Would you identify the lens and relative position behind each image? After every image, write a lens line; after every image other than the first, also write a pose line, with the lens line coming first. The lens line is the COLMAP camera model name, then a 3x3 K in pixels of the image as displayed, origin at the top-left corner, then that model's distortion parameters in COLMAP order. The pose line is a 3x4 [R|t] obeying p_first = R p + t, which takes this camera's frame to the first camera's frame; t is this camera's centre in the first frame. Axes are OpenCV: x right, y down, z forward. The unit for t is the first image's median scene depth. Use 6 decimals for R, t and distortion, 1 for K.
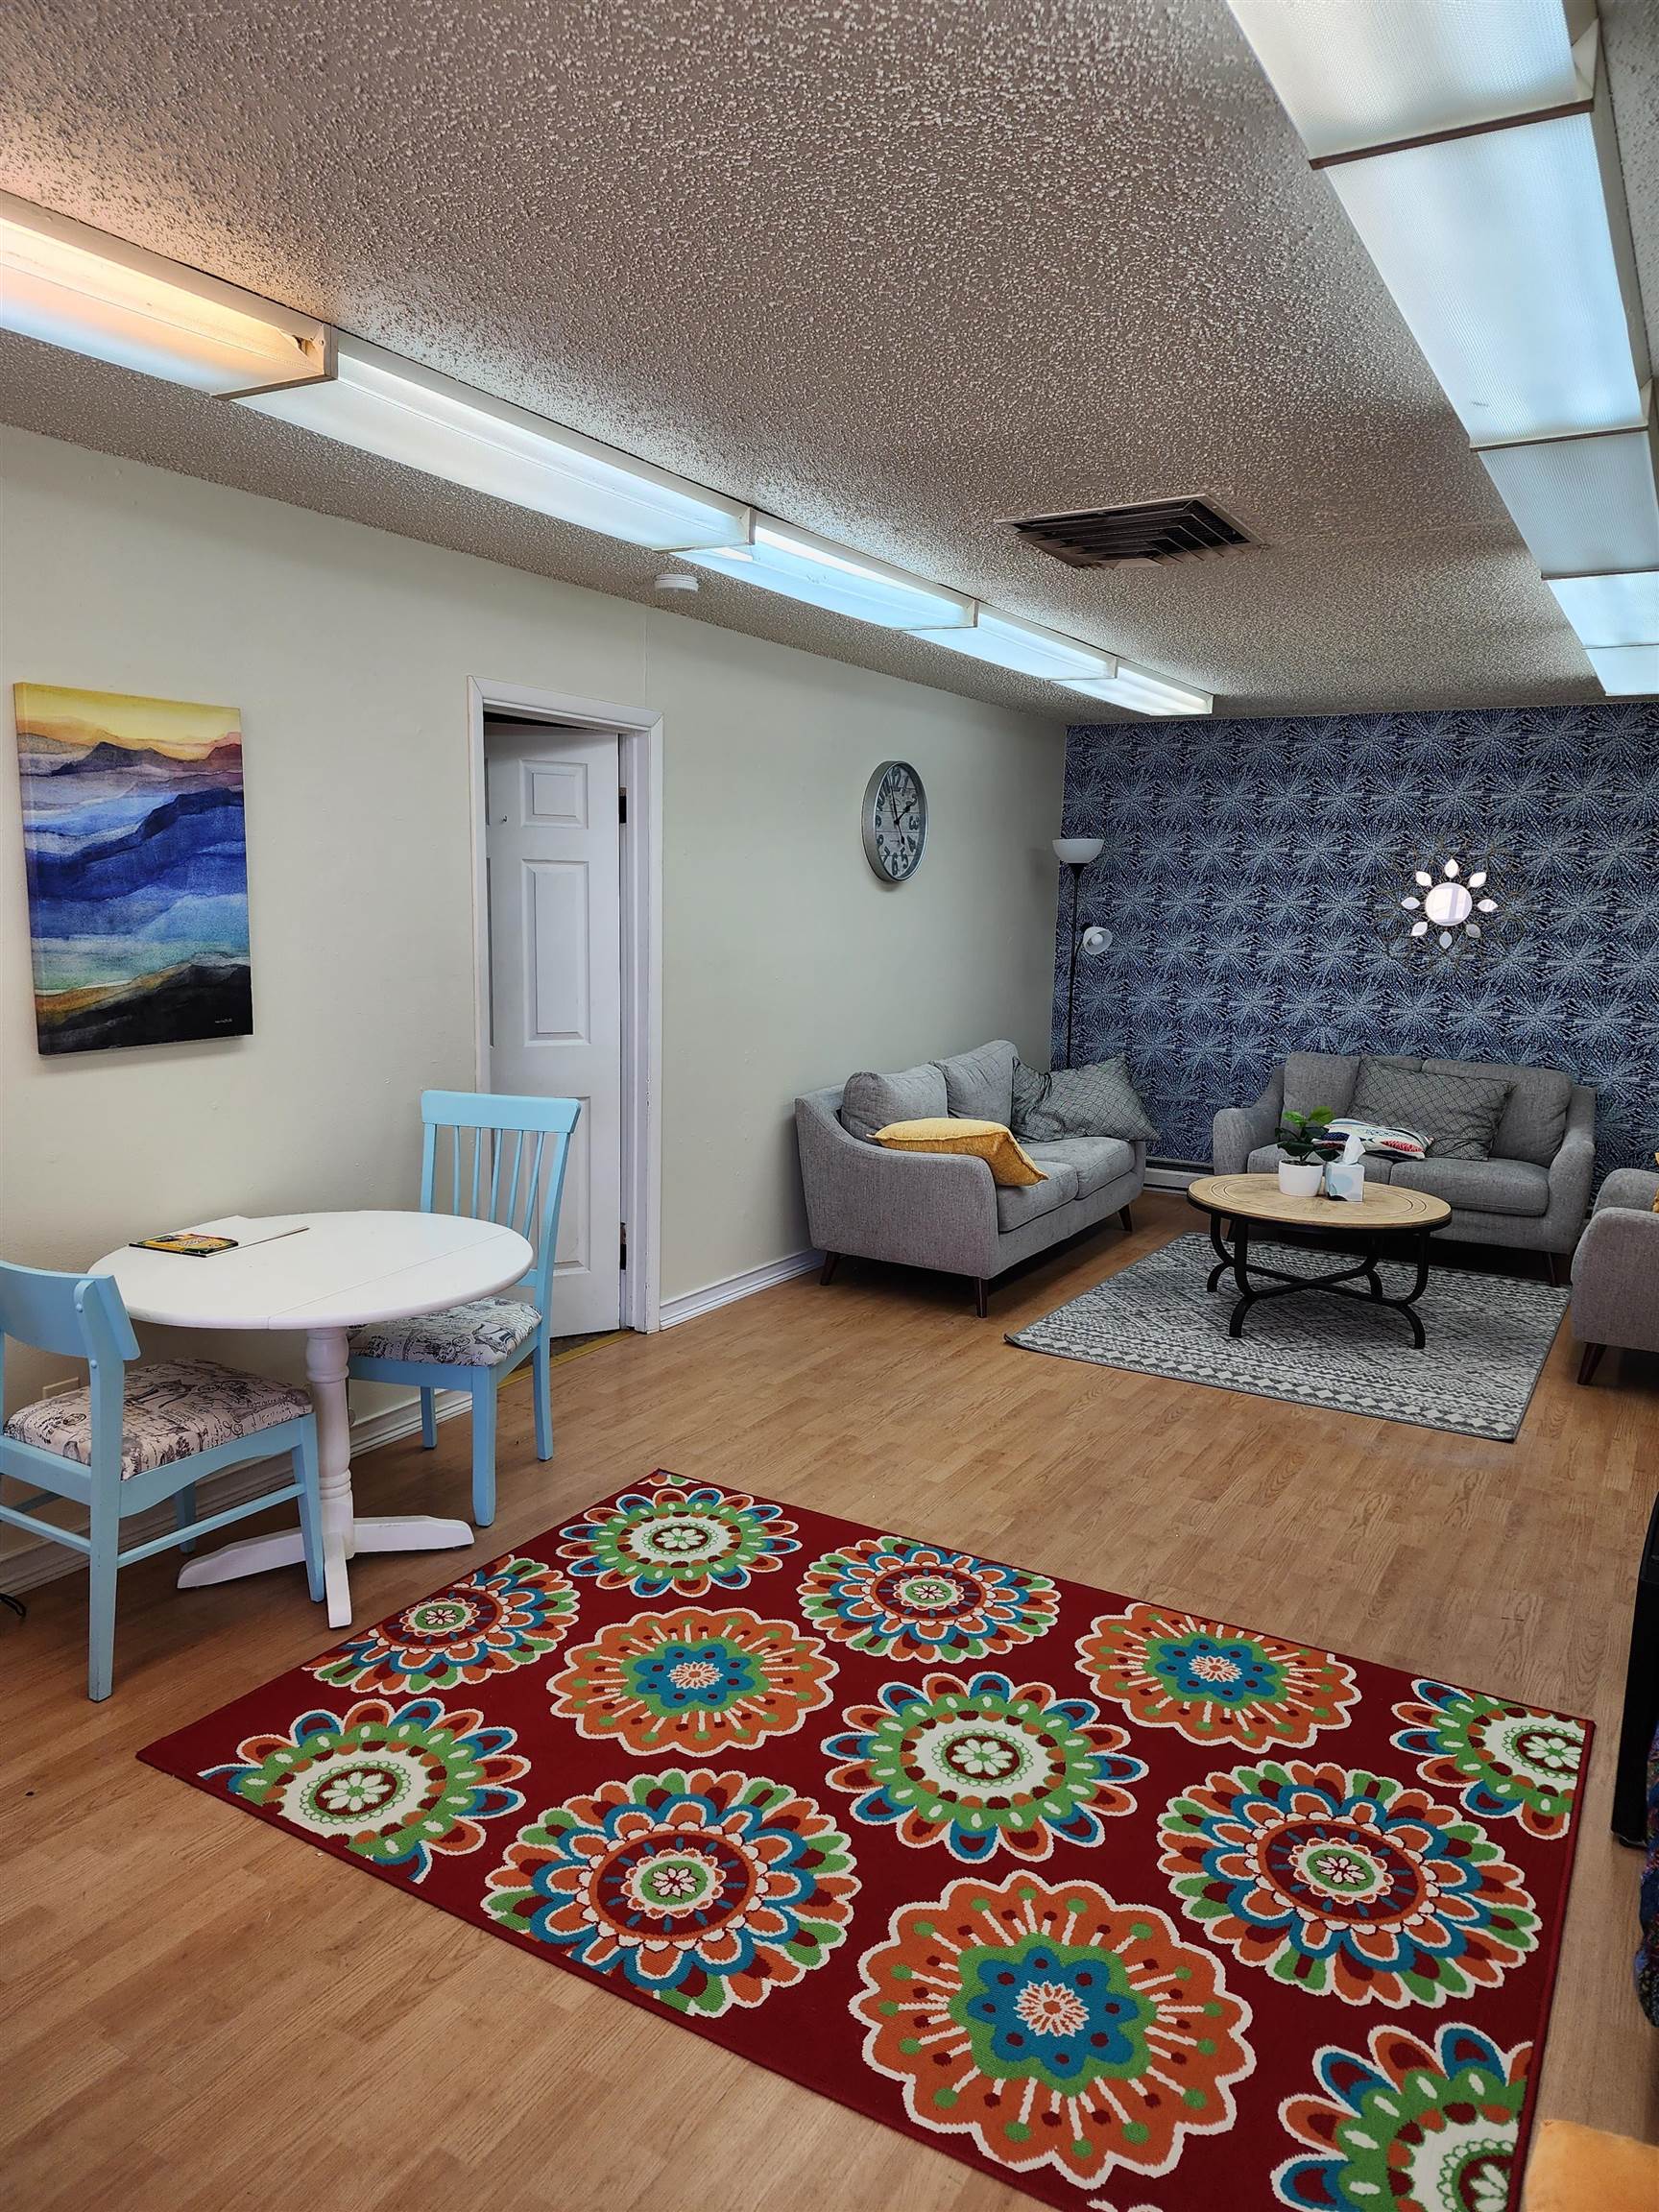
lens RADIAL K [[1480.7, 0, 837.3], [0, 1480.7, 1090.2], [0, 0, 1]] dist [0.074851, -0.065683]
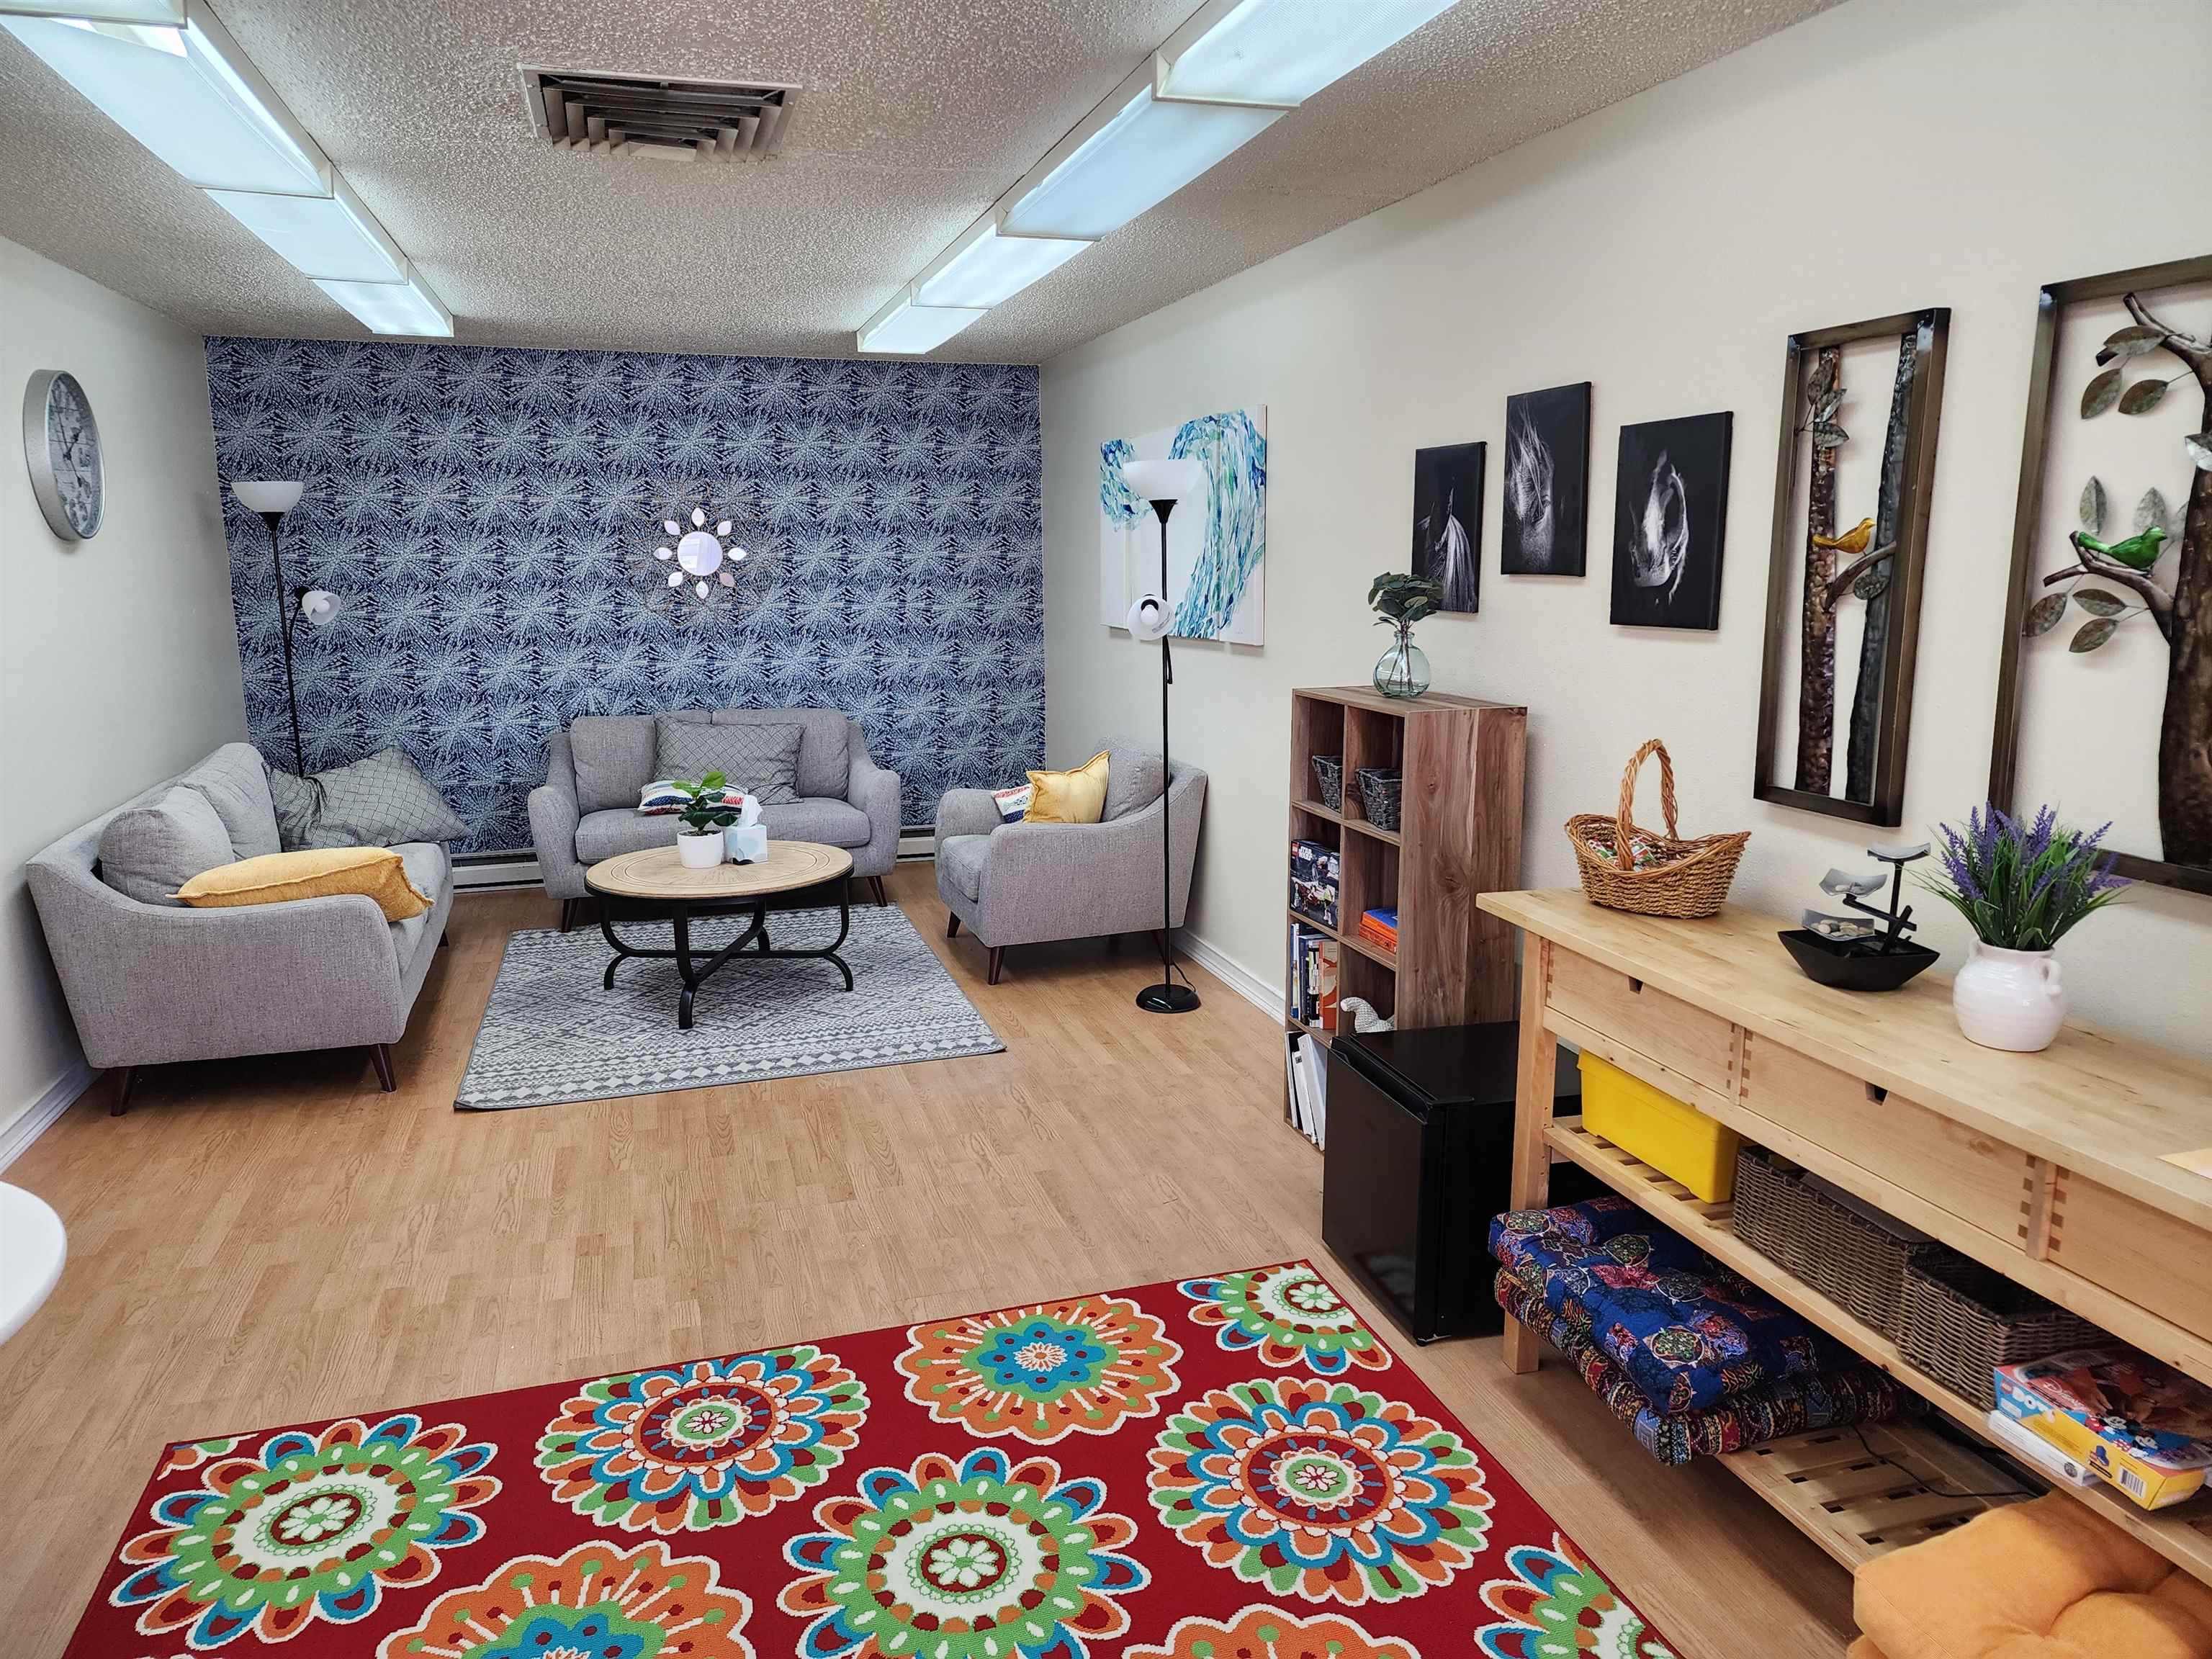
lens RADIAL K [[1480.7, 0, 1075.6], [0, 1480.7, 826.4], [0, 0, 1]] dist [0.074851, -0.065683]
pose [[0.683080, -0.163751, 0.711749, -0.350491], [0.121644, 0.986437, 0.110204, -0.053596], [-0.720142, 0.011302, 0.693735, 0.298959]]
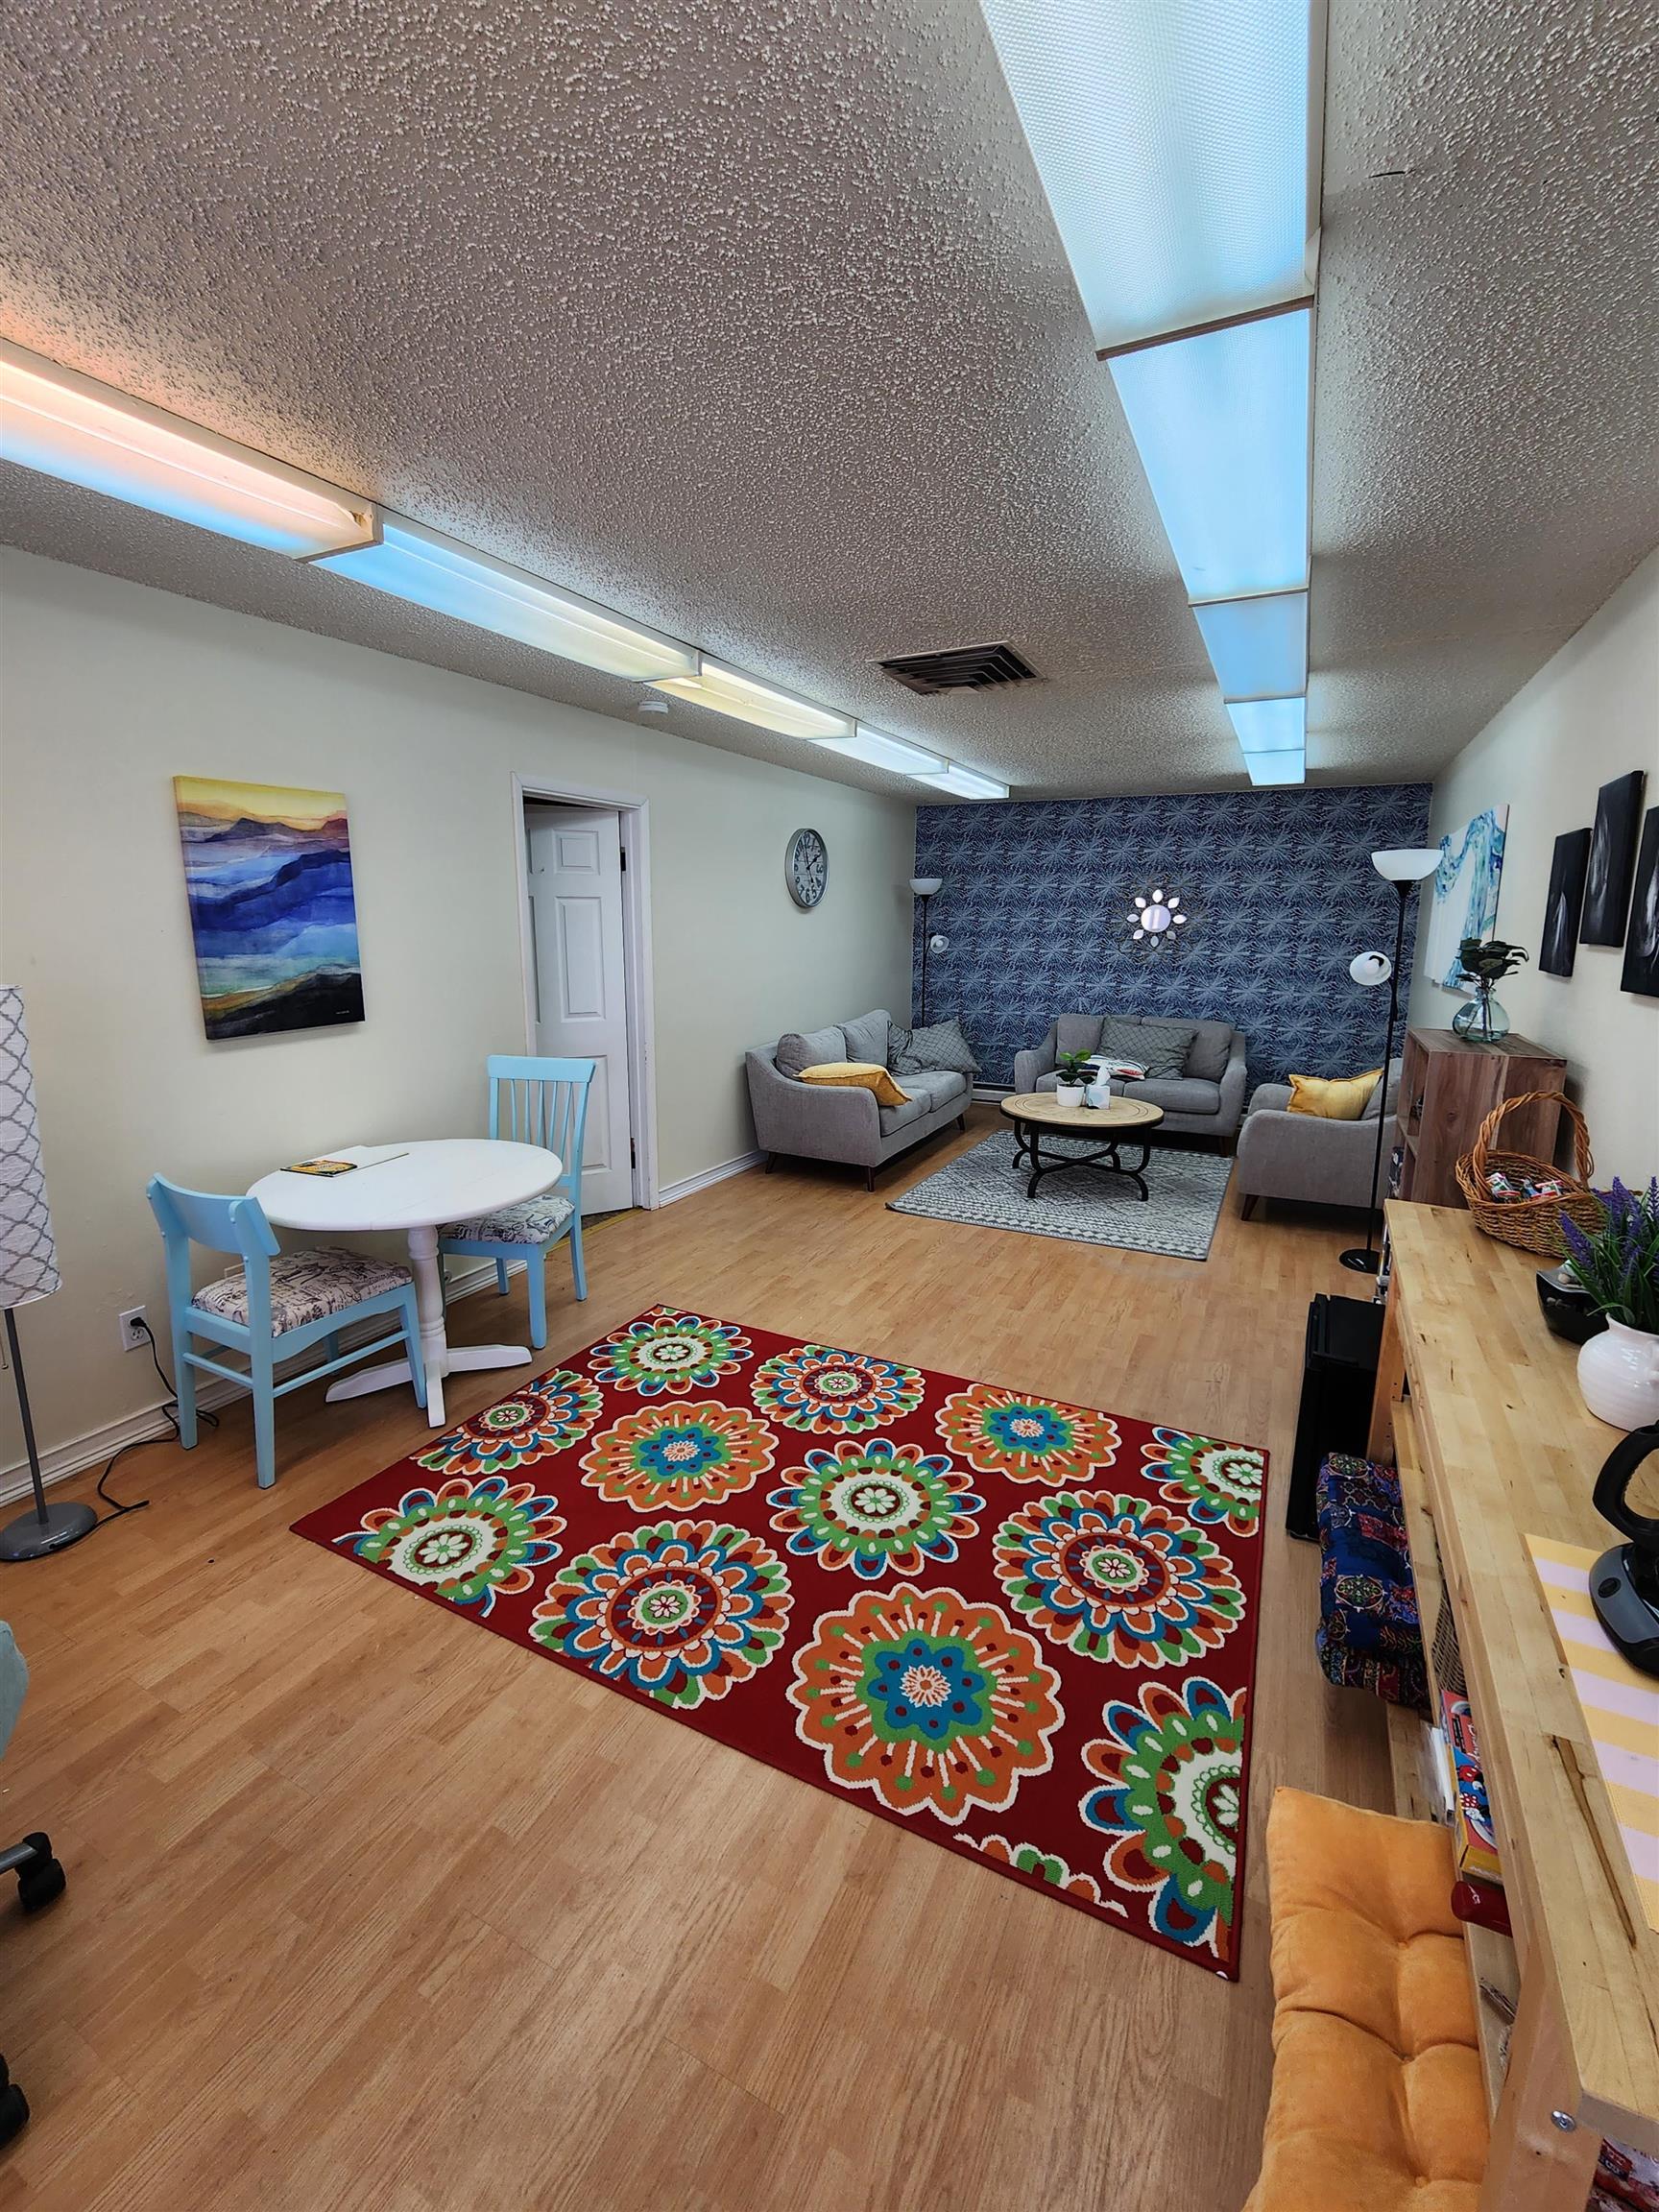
lens RADIAL K [[912.7, 0, 833.5], [0, 912.7, 1079.0], [0, 0, 1]] dist [0.001885, -0.001560]
pose [[0.997974, -0.025427, 0.058323, 0.011255], [0.022824, 0.998733, 0.044859, -0.012086], [-0.059390, -0.043437, 0.997289, 0.101842]]
